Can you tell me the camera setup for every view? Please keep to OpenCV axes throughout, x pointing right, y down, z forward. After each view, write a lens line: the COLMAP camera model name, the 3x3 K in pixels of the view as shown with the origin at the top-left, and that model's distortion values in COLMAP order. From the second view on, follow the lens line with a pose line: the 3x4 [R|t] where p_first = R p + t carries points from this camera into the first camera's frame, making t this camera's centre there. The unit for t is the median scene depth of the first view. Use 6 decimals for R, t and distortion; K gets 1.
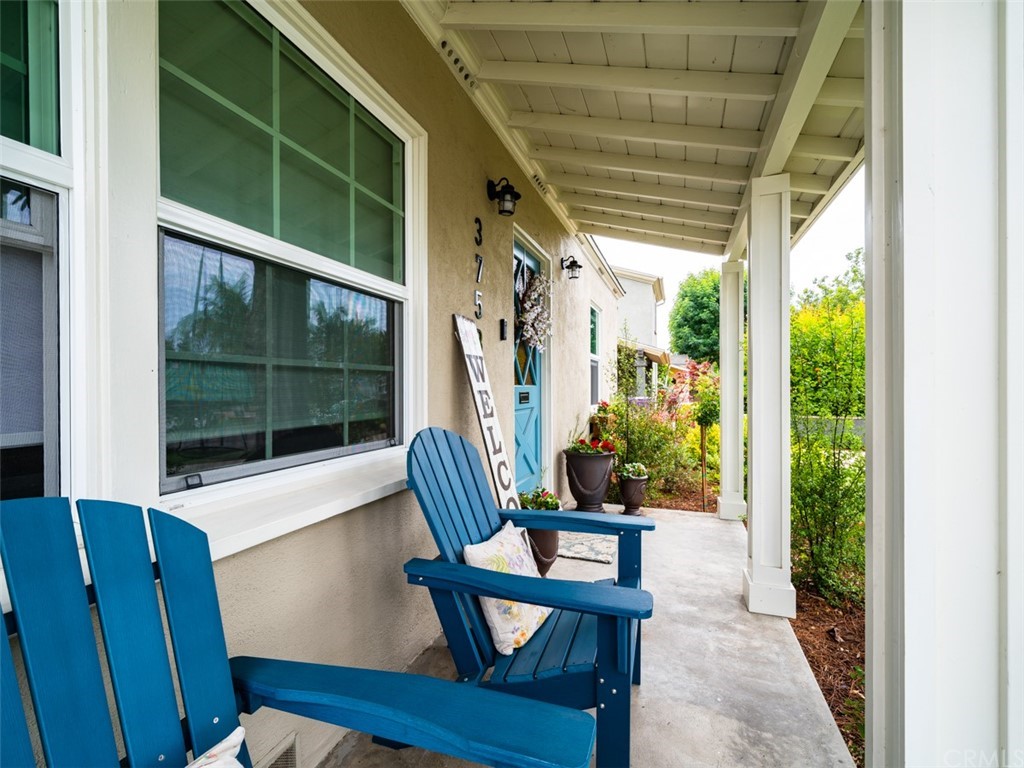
lens RADIAL K [[445.4, 0, 514.1], [0, 445.4, 386.4], [0, 0, 1]] dist [-0.001775, -0.000237]
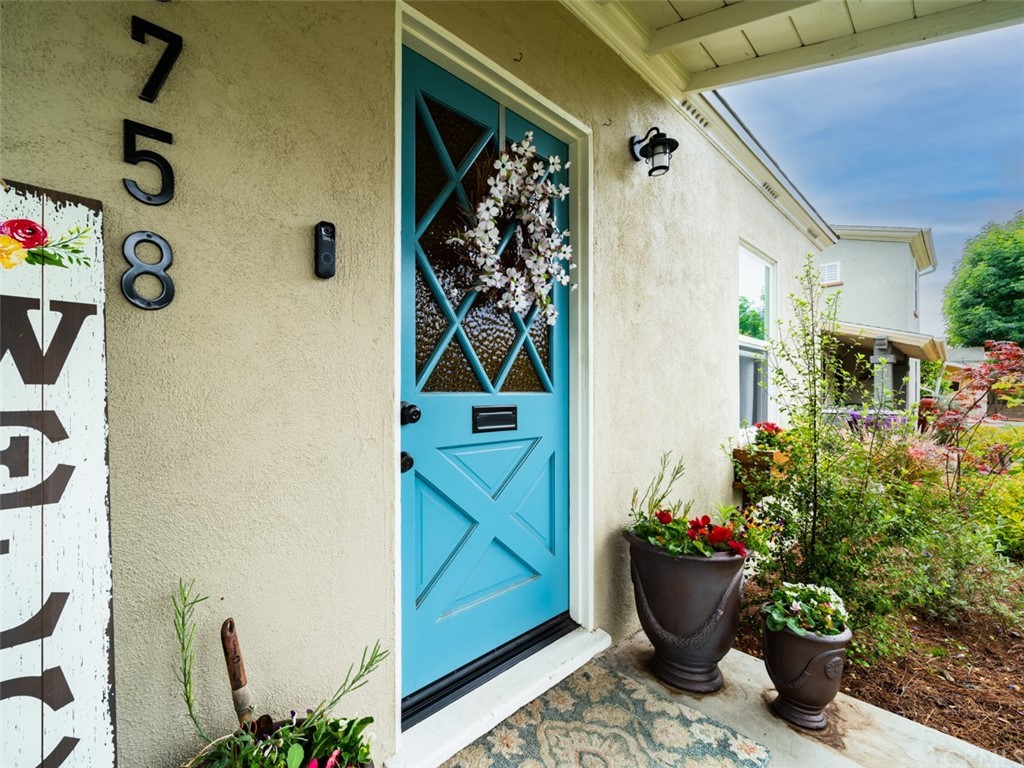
lens RADIAL K [[395.2, 0, 510.8], [0, 395.2, 389.6], [0, 0, 1]] dist [-0.003009, -0.000161]
pose [[0.876688, 0.002867, -0.481051, 0.159518], [-0.005525, 0.999976, -0.004109, -0.002660], [0.481028, 0.006260, 0.876683, 0.435846]]
